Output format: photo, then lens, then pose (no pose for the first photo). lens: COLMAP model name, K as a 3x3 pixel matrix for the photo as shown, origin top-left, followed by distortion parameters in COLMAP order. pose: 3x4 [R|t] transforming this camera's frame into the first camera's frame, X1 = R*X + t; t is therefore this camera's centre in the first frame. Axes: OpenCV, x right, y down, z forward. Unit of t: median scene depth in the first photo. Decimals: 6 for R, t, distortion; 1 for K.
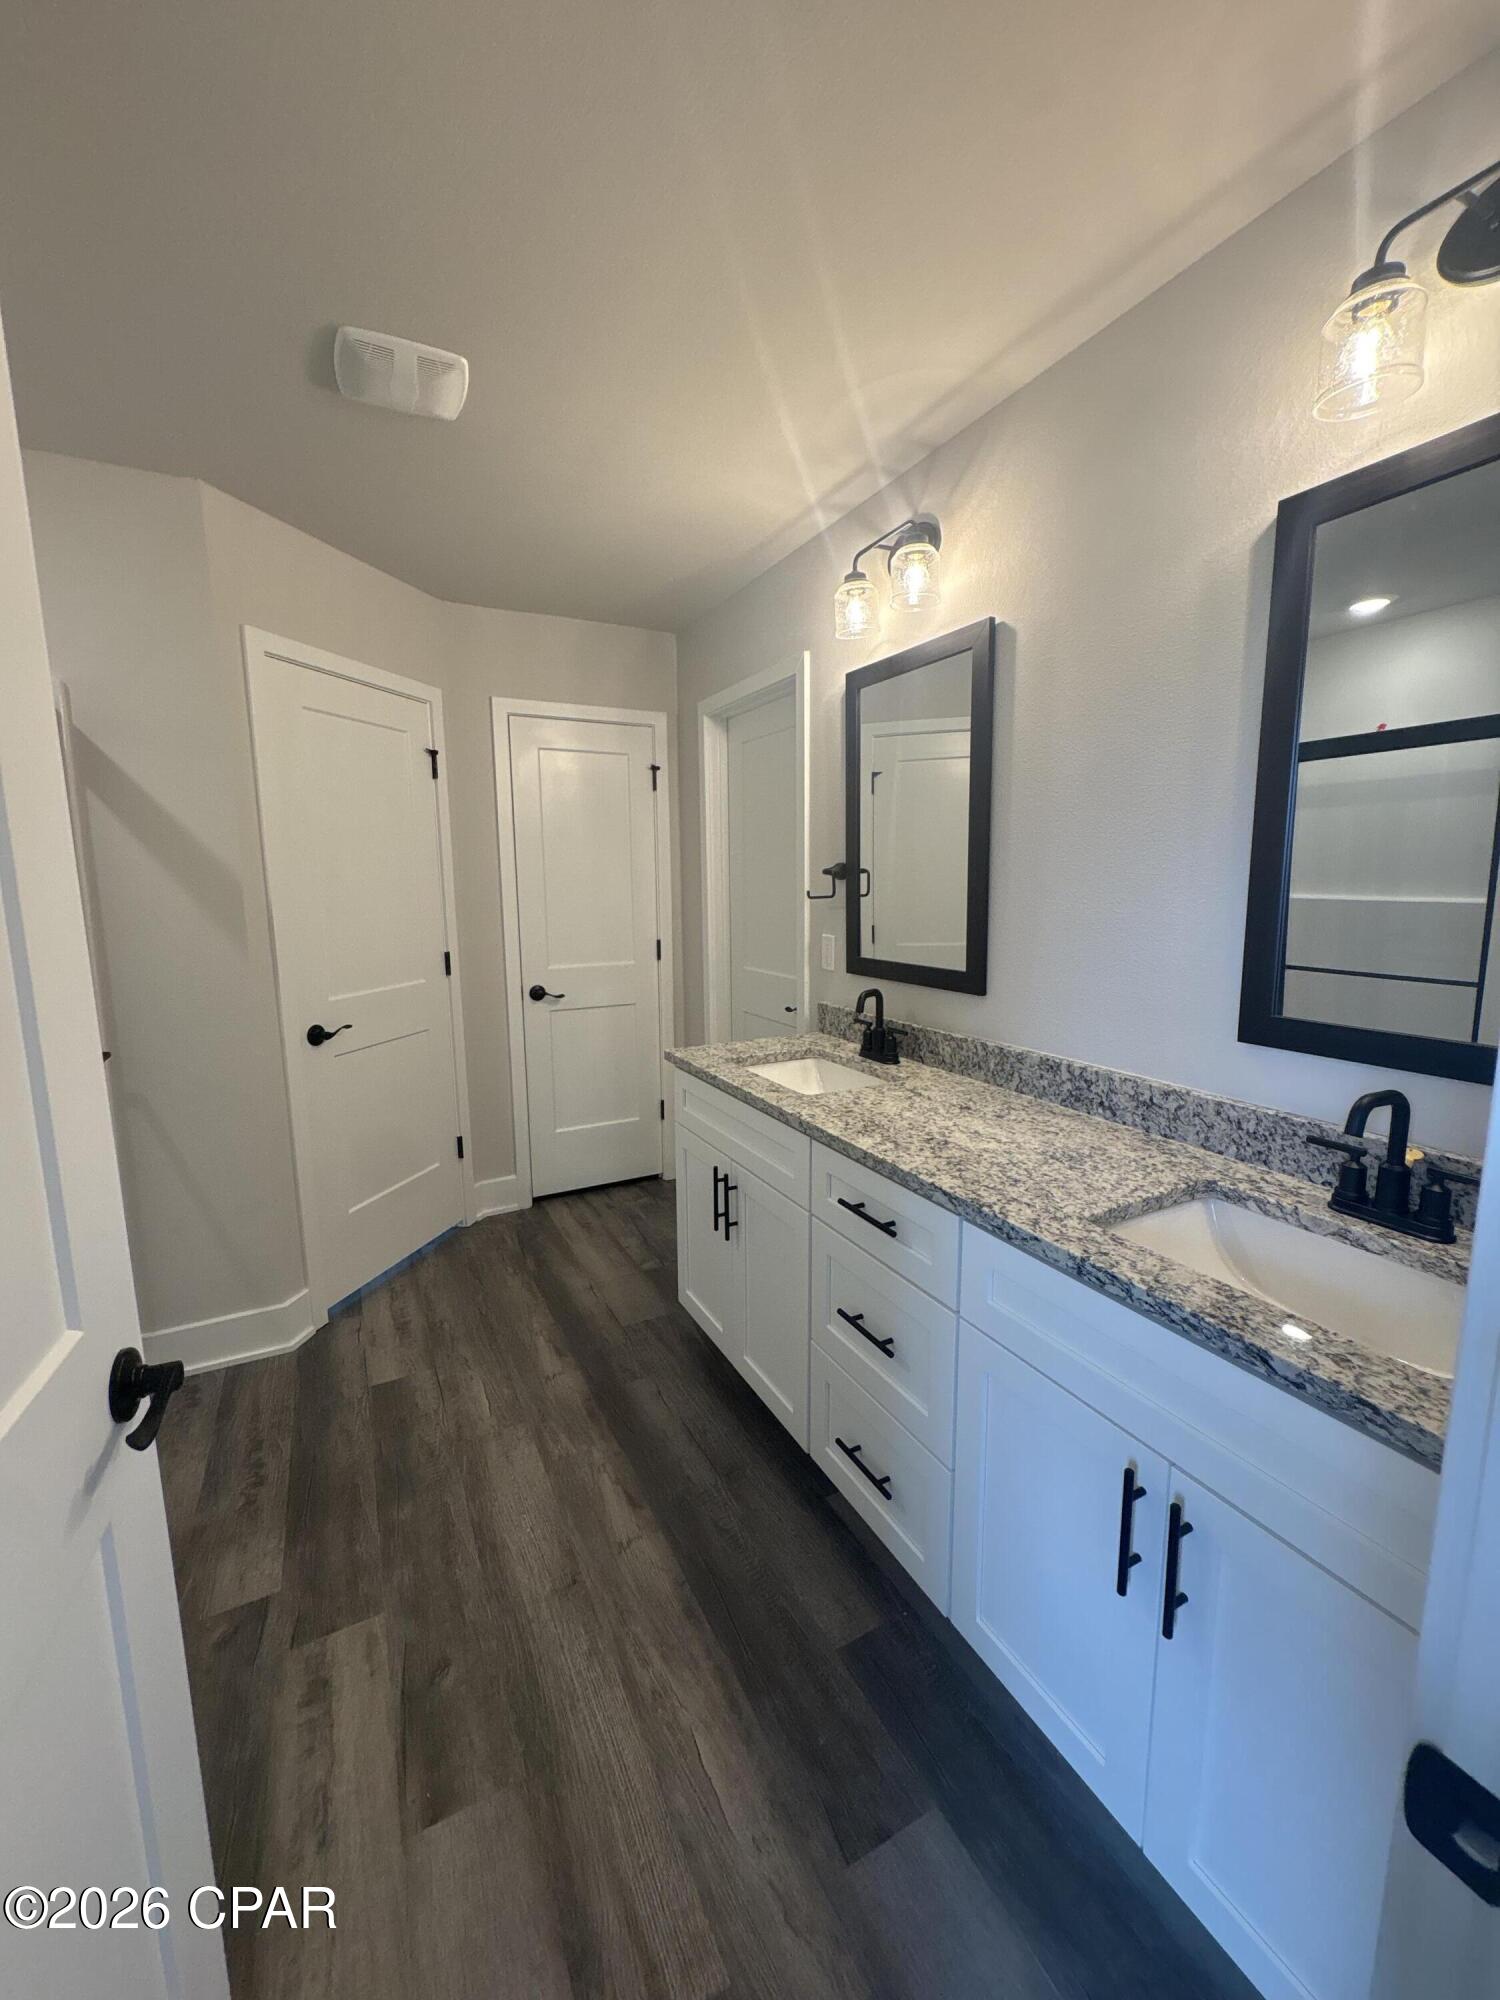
lens RADIAL K [[796.1, 0, 750.0], [0, 796.1, 1000.0], [0, 0, 1]] dist [0.000597, 0.000038]
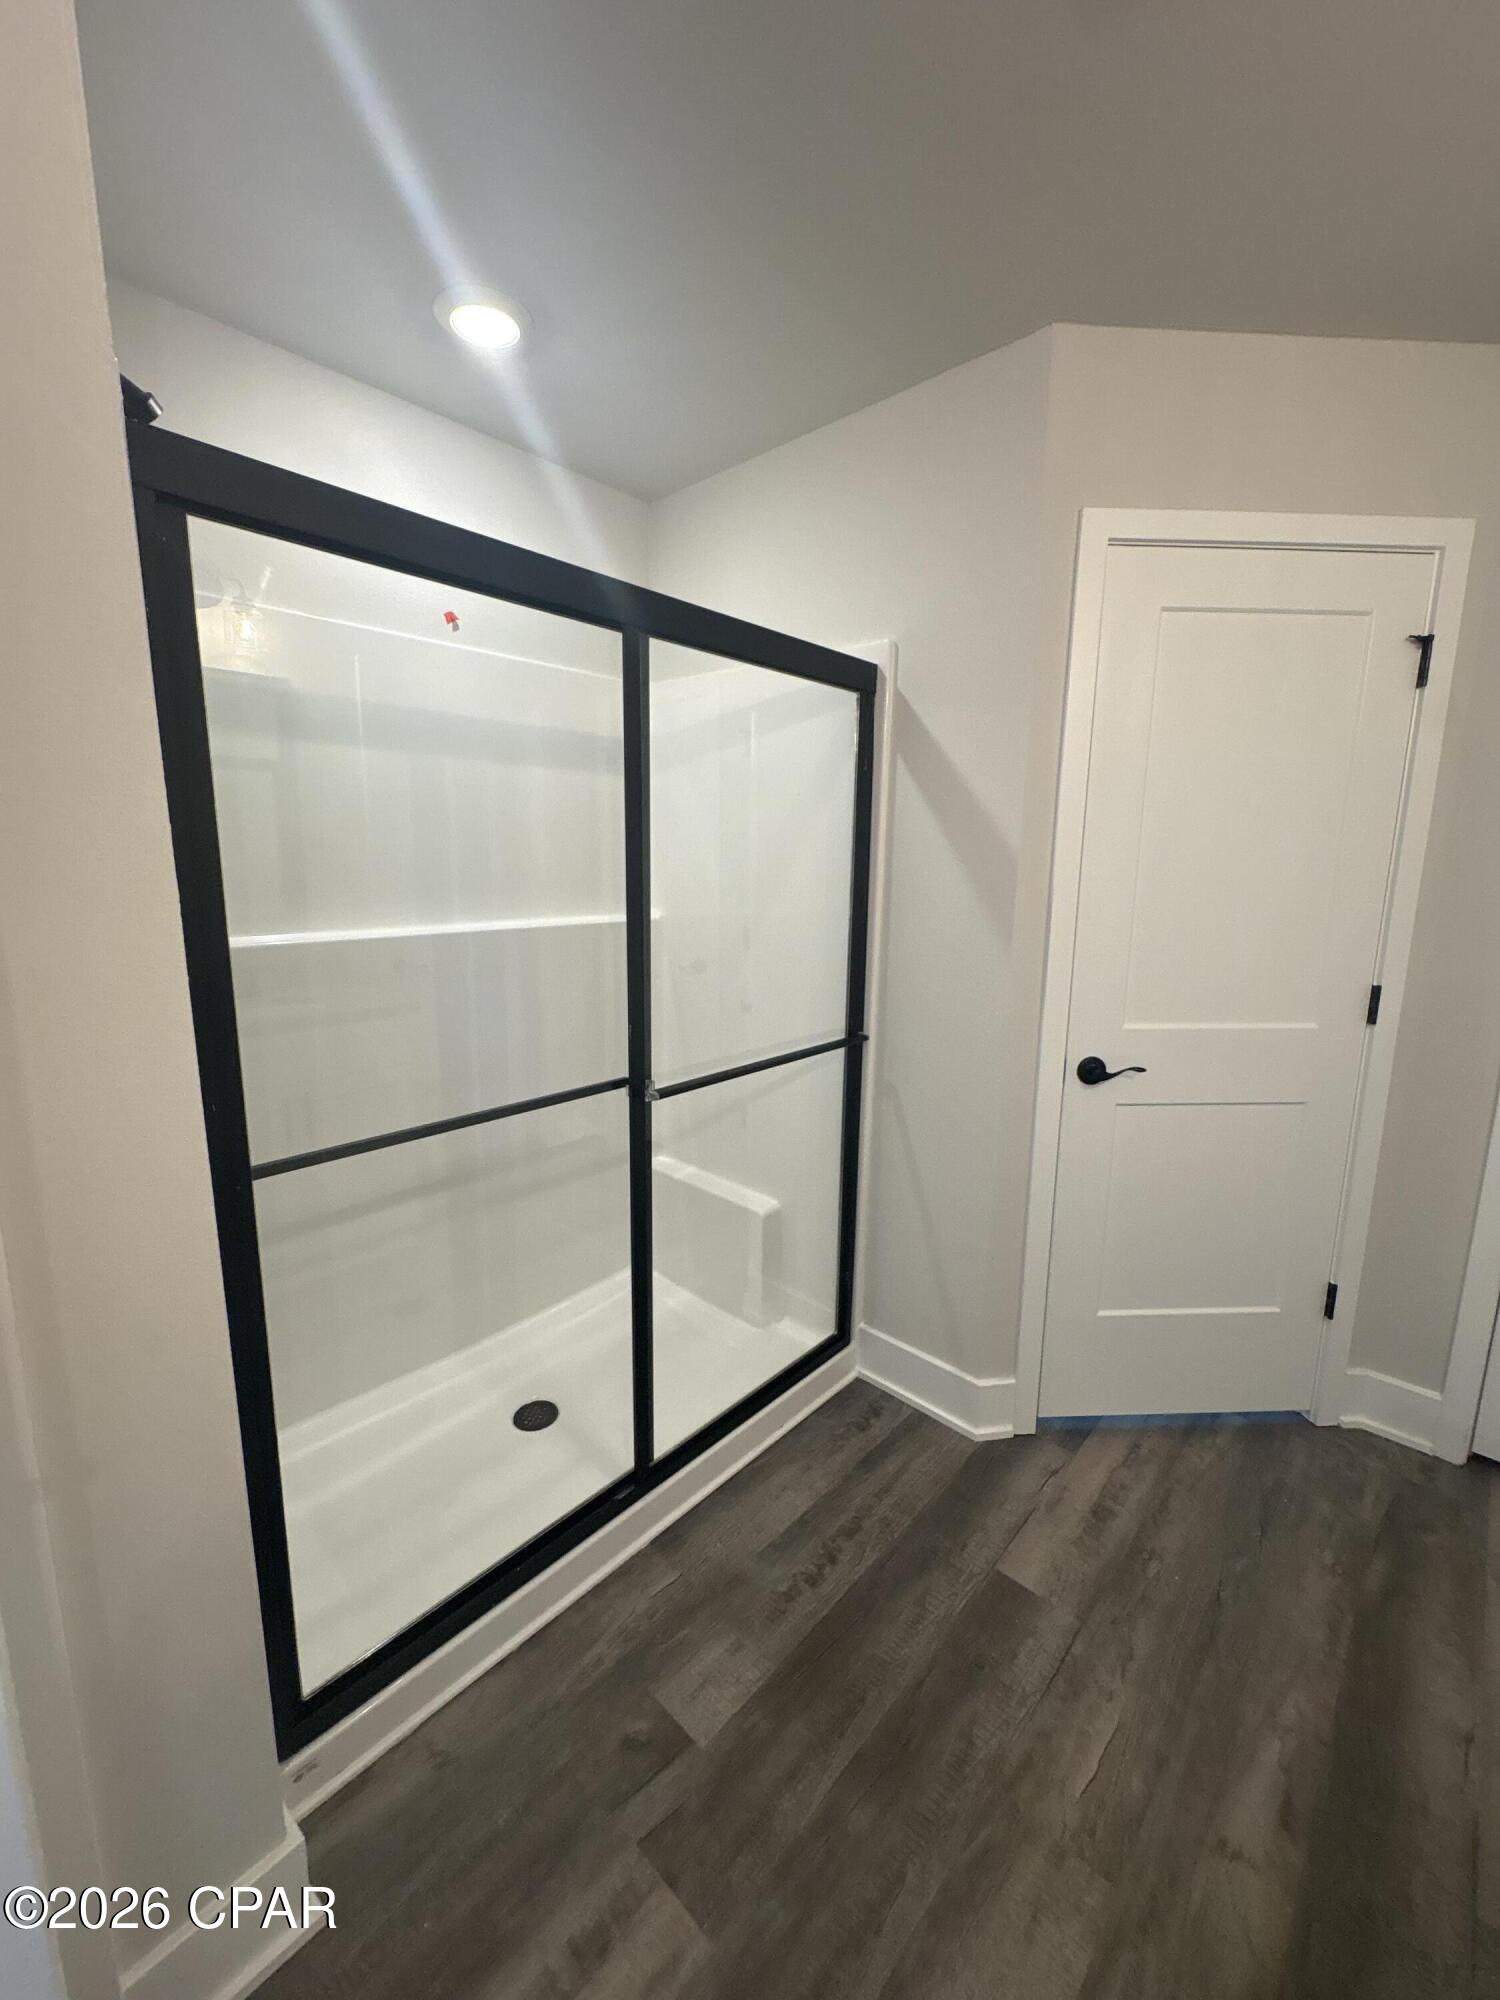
lens RADIAL K [[796.1, 0, 750.0], [0, 796.1, 1000.0], [0, 0, 1]] dist [0.000597, 0.000038]
pose [[0.330576, 0.176274, -0.927172, 0.021529], [-0.158078, 0.978866, 0.129741, -0.067419], [0.930447, 0.103676, 0.351454, 0.456773]]
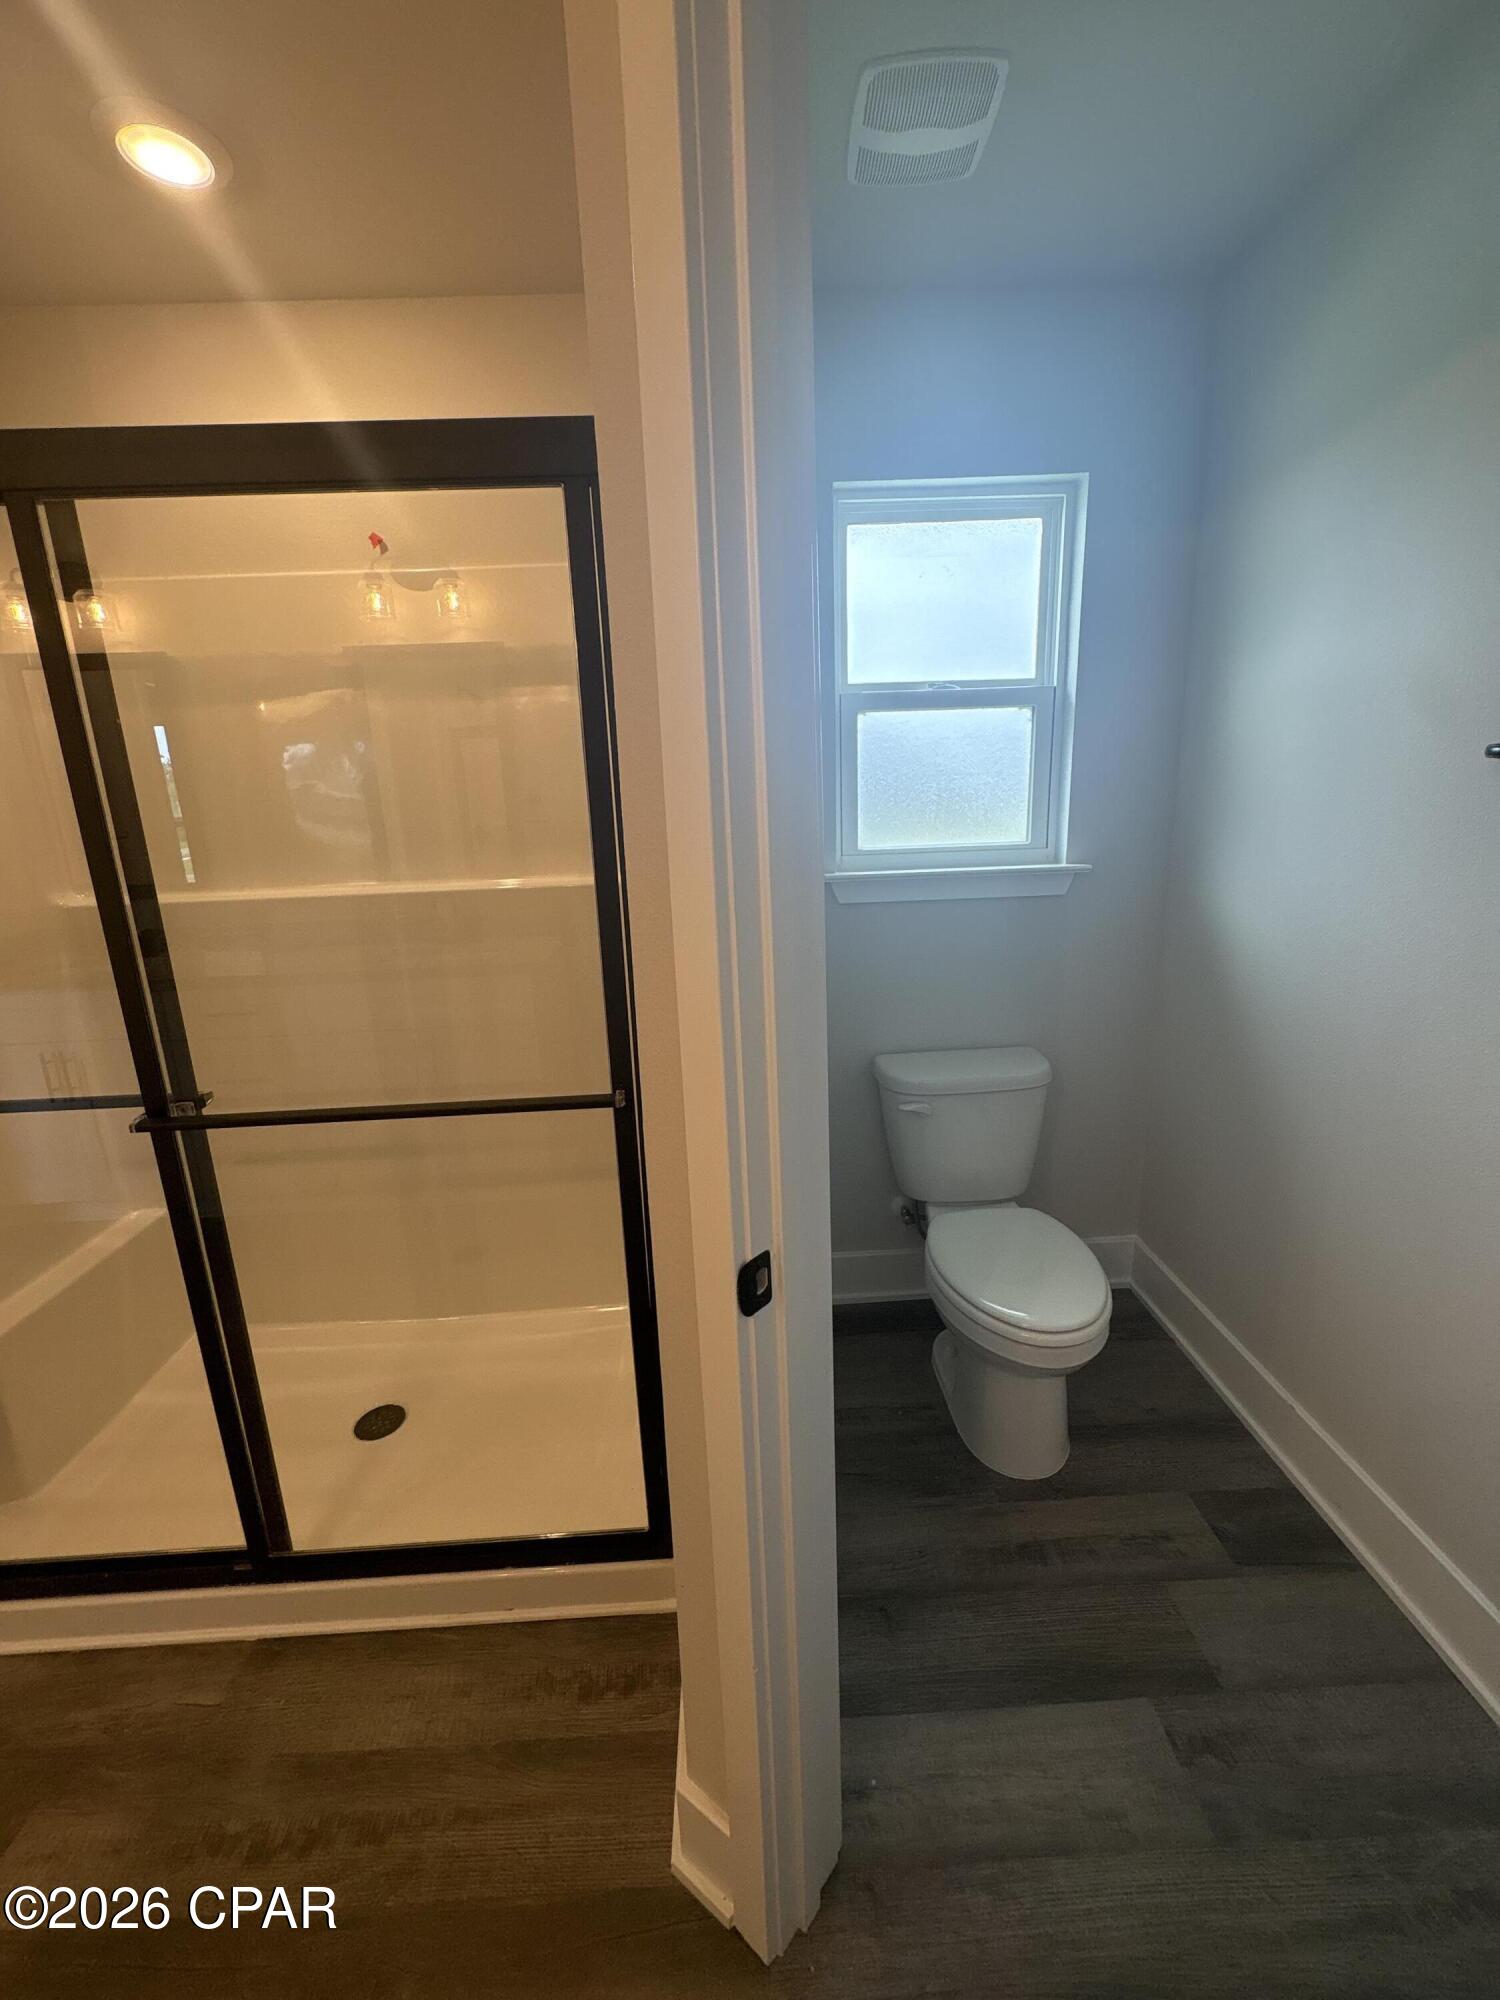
lens RADIAL K [[796.1, 0, 750.0], [0, 796.1, 1000.0], [0, 0, 1]] dist [0.000597, 0.000038]
pose [[-0.435201, 0.239685, -0.867843, -0.326757], [-0.097708, 0.945646, 0.310172, -0.158747], [0.895016, 0.219782, -0.388127, 1.108212]]
